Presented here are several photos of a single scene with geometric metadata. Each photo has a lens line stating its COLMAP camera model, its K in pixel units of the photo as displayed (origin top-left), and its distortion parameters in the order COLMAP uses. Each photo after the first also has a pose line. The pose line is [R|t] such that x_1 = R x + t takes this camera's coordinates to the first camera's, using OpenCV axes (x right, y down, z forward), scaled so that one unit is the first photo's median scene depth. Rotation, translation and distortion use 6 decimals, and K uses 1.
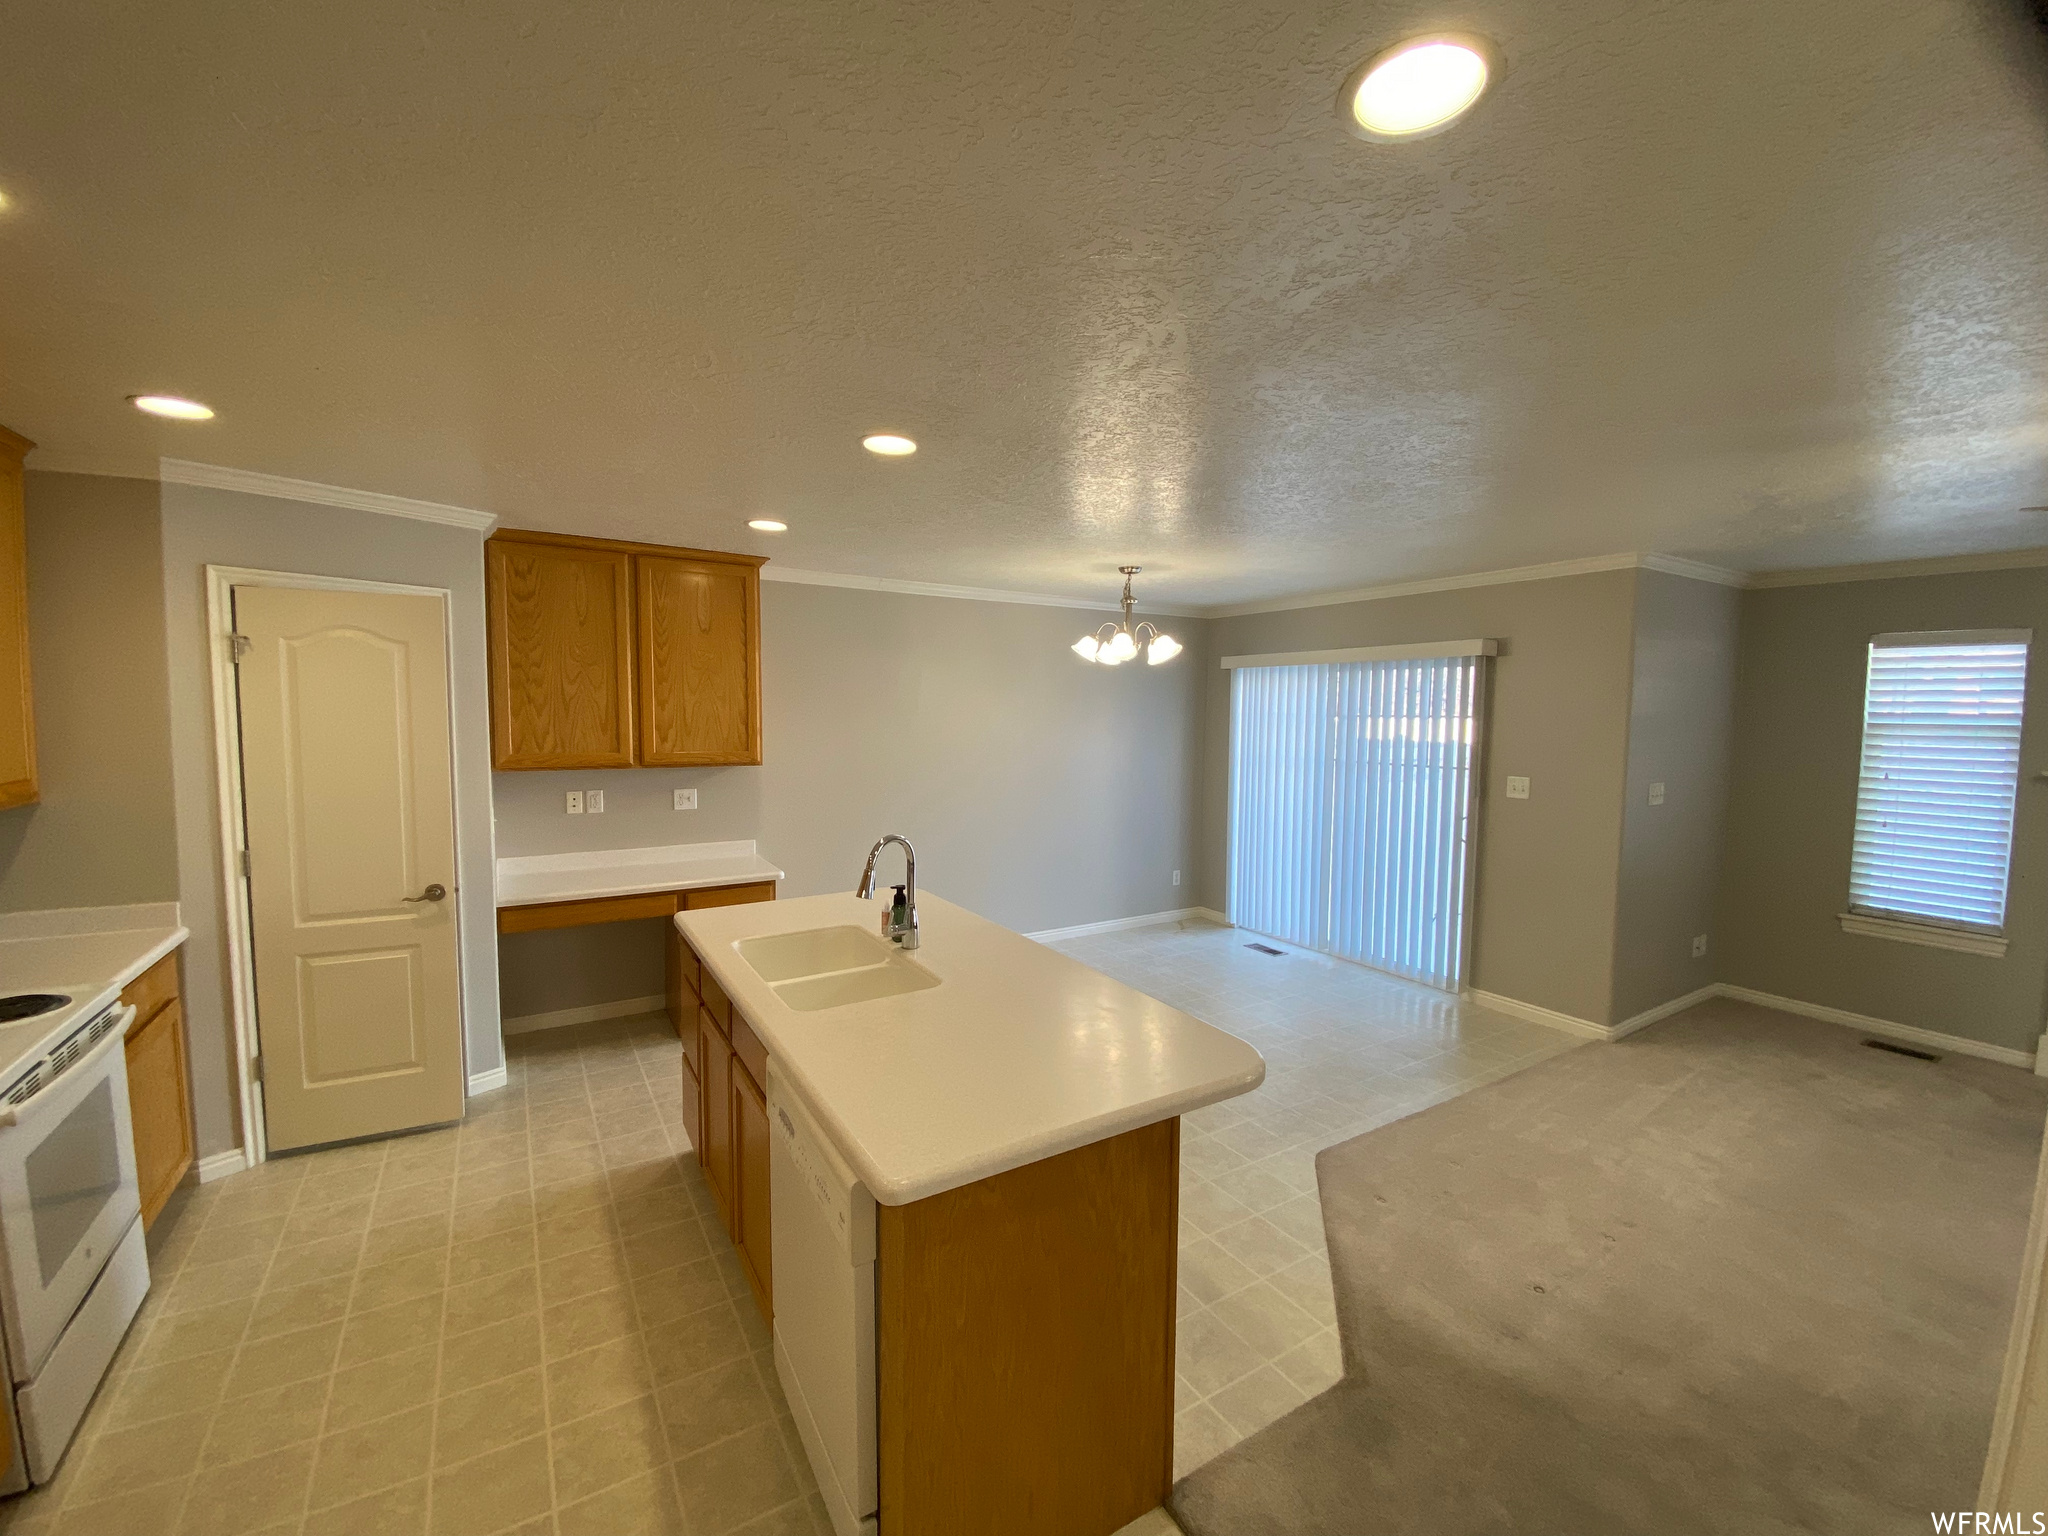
lens RADIAL K [[829.8, 0, 1027.0], [0, 829.8, 773.4], [0, 0, 1]] dist [0.020938, -0.004737]
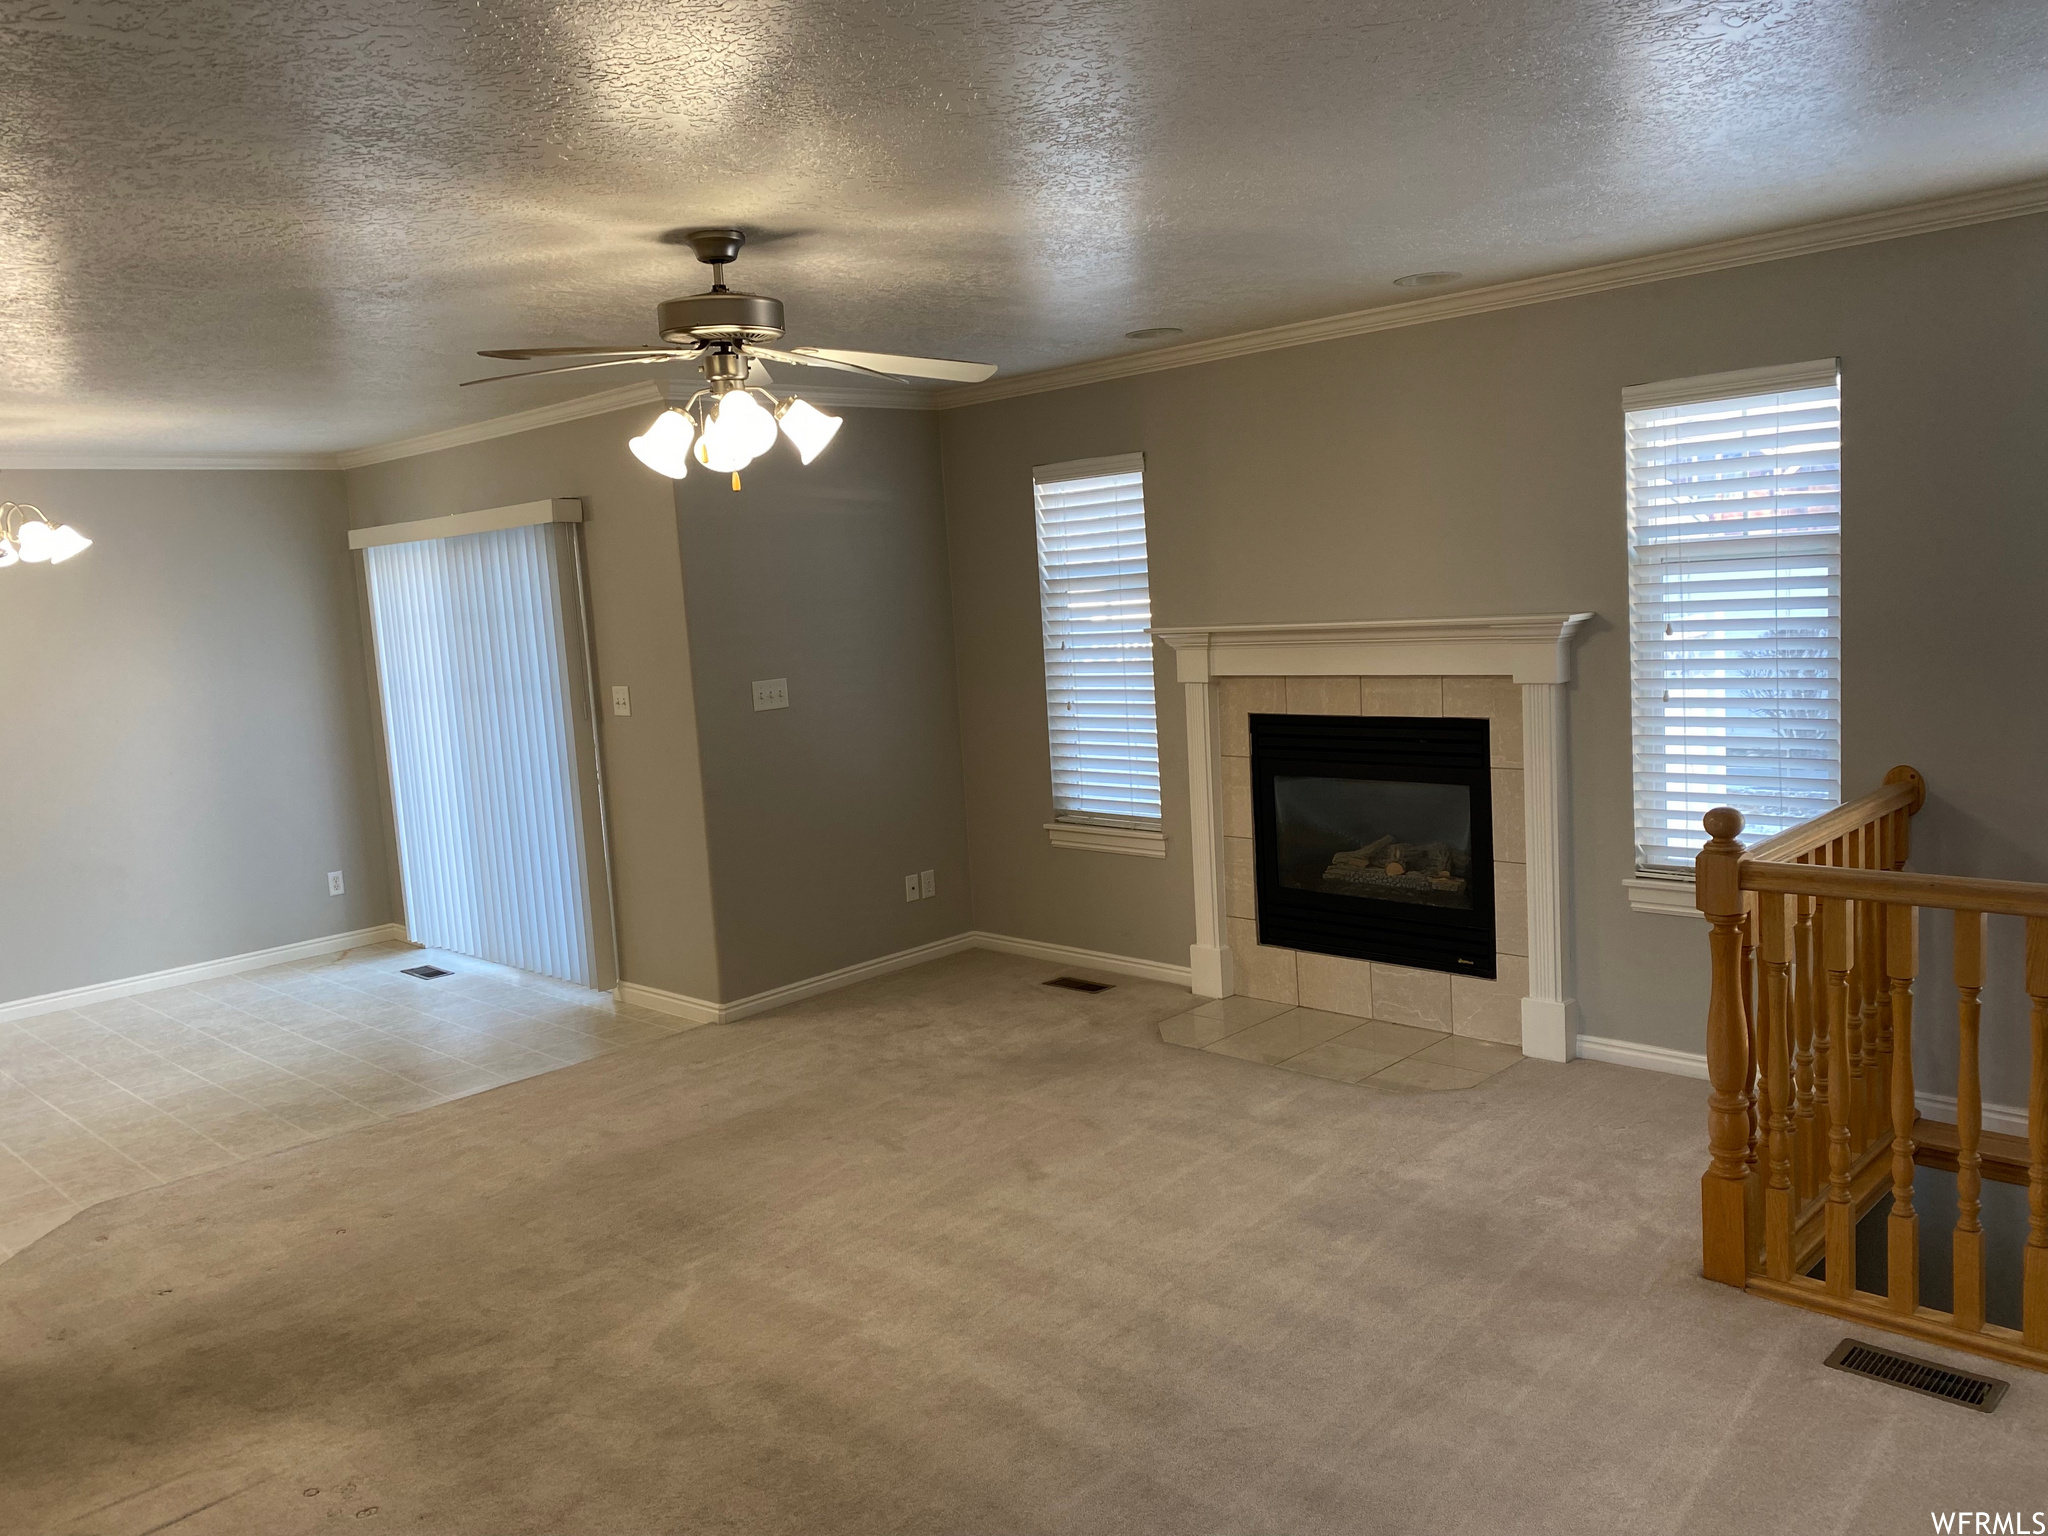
lens RADIAL K [[1565.8, 0, 1012.2], [0, 1565.8, 758.2], [0, 0, 1]] dist [-0.001641, 0.012939]
pose [[0.973243, -0.099586, 0.207078, 0.676908], [0.092354, 0.994739, 0.044327, 0.040884], [-0.210403, -0.024016, 0.977320, -0.436078]]
